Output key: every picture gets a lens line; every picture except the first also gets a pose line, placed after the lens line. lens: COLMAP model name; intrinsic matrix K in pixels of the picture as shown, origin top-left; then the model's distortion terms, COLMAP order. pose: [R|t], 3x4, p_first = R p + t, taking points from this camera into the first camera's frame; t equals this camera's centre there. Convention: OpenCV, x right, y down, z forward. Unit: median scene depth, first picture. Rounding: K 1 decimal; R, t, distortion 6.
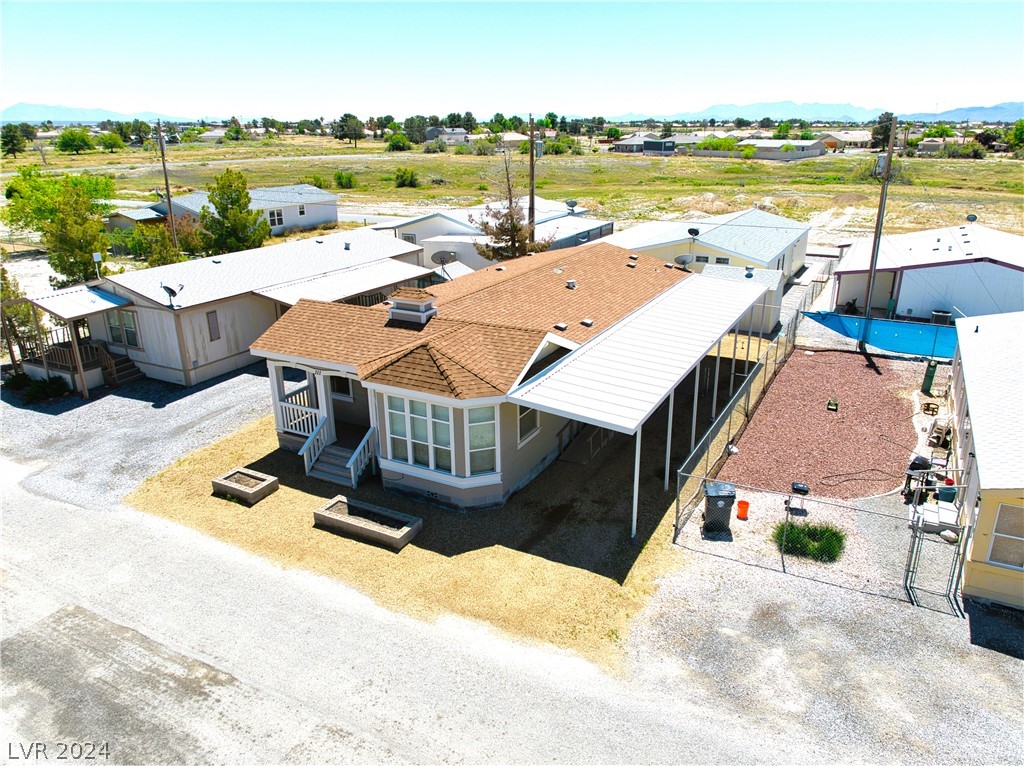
lens RADIAL K [[725.1, 0, 516.3], [0, 725.1, 384.5], [0, 0, 1]] dist [0.007542, -0.040172]
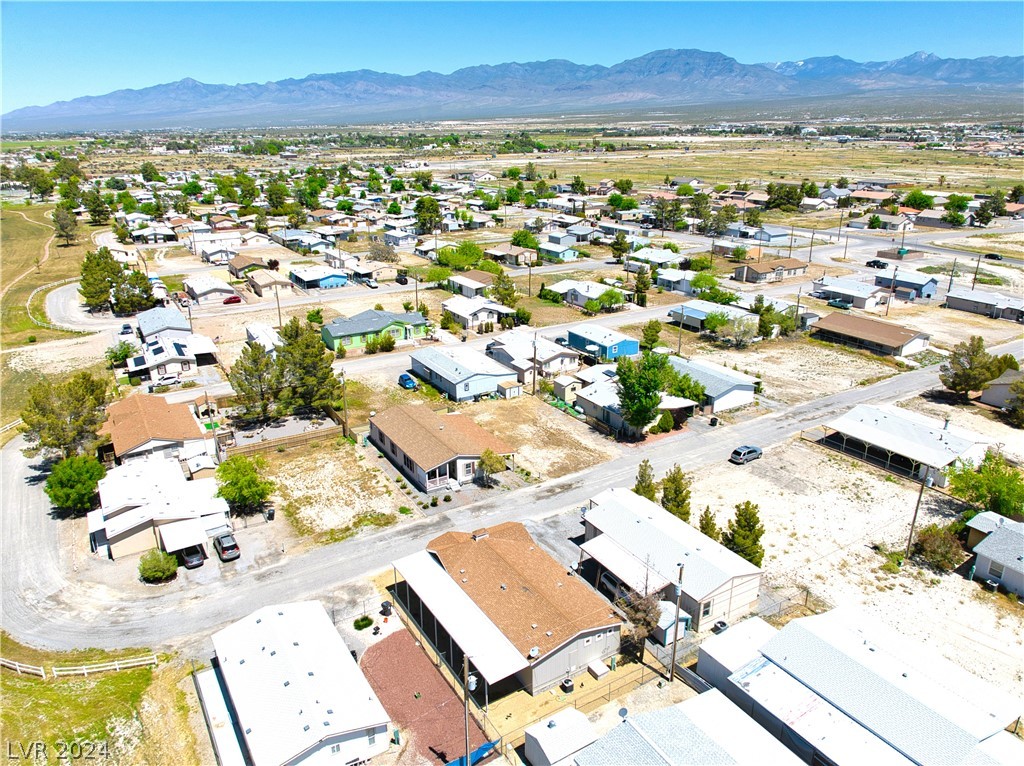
lens RADIAL K [[725.1, 0, 511.4], [0, 725.1, 383.3], [0, 0, 1]] dist [0.007542, -0.040172]
pose [[-0.506259, 0.300965, -0.808160, 1.967347], [-0.281374, 0.828194, 0.484688, -2.044616], [0.815188, 0.472773, -0.334597, 1.733108]]
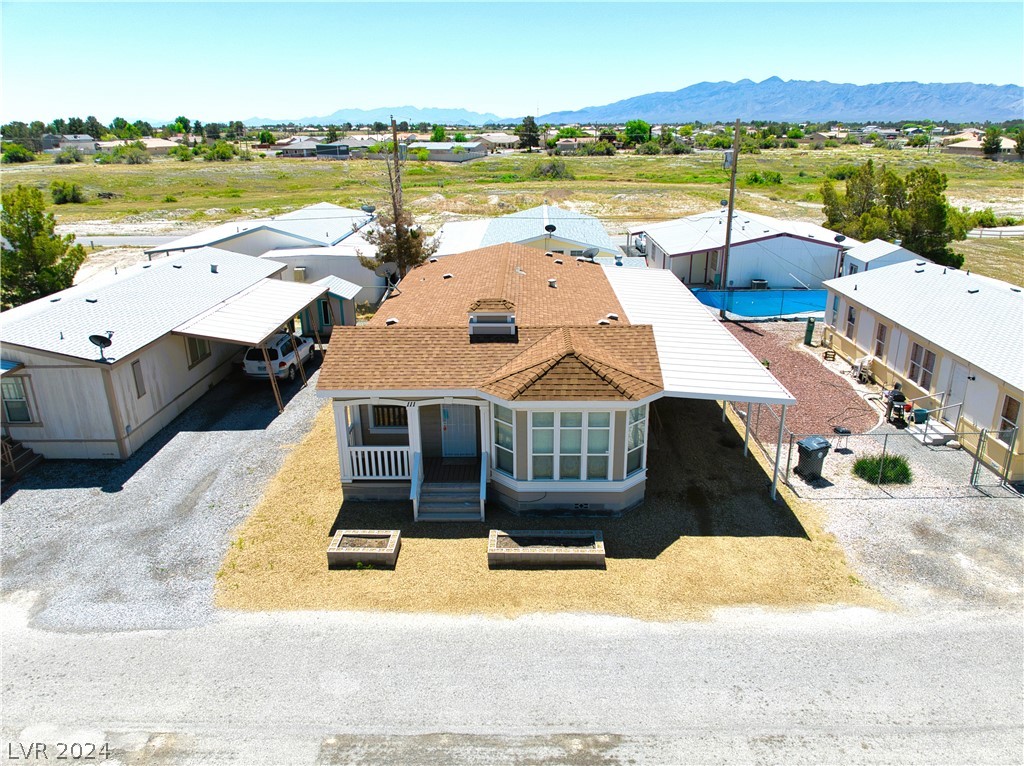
lens RADIAL K [[725.1, 0, 515.6], [0, 725.1, 381.9], [0, 0, 1]] dist [0.007542, -0.040172]
pose [[0.890754, -0.151745, 0.428406, -0.503102], [0.155194, 0.987512, 0.027102, -0.044735], [-0.427169, 0.042344, 0.903180, 0.134067]]
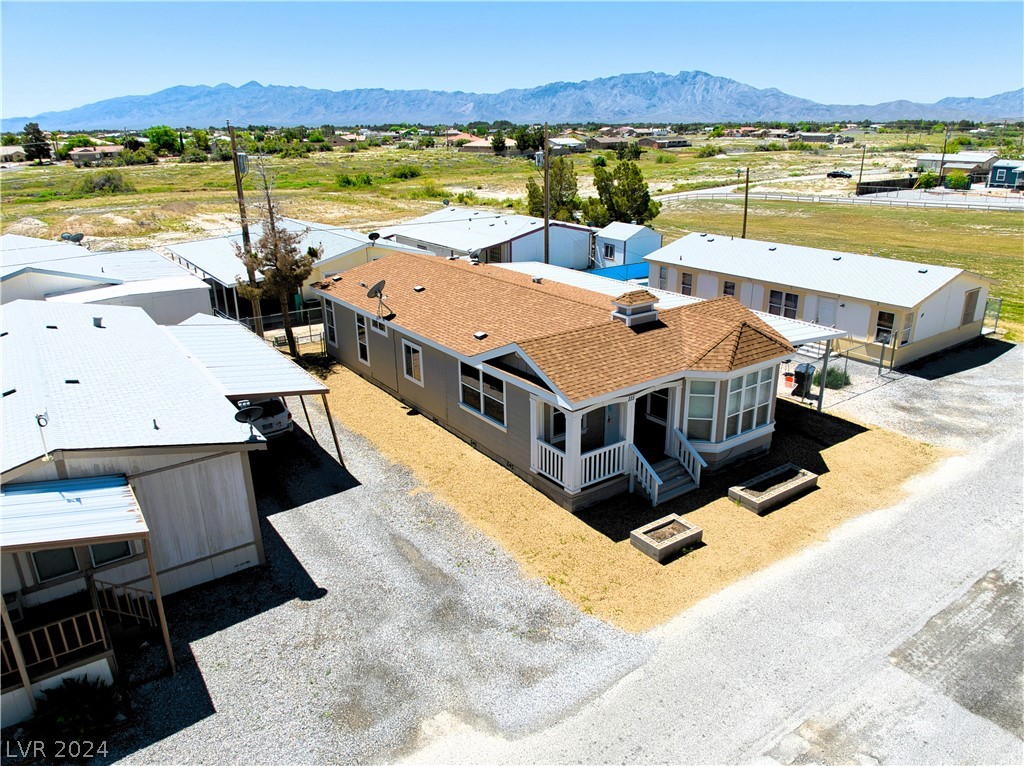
lens RADIAL K [[725.1, 0, 514.4], [0, 725.1, 383.2], [0, 0, 1]] dist [0.007542, -0.040172]
pose [[0.442898, -0.299260, 0.845154, -1.046133], [0.310715, 0.935465, 0.168410, -0.221728], [-0.841010, 0.188014, 0.507300, 0.613208]]
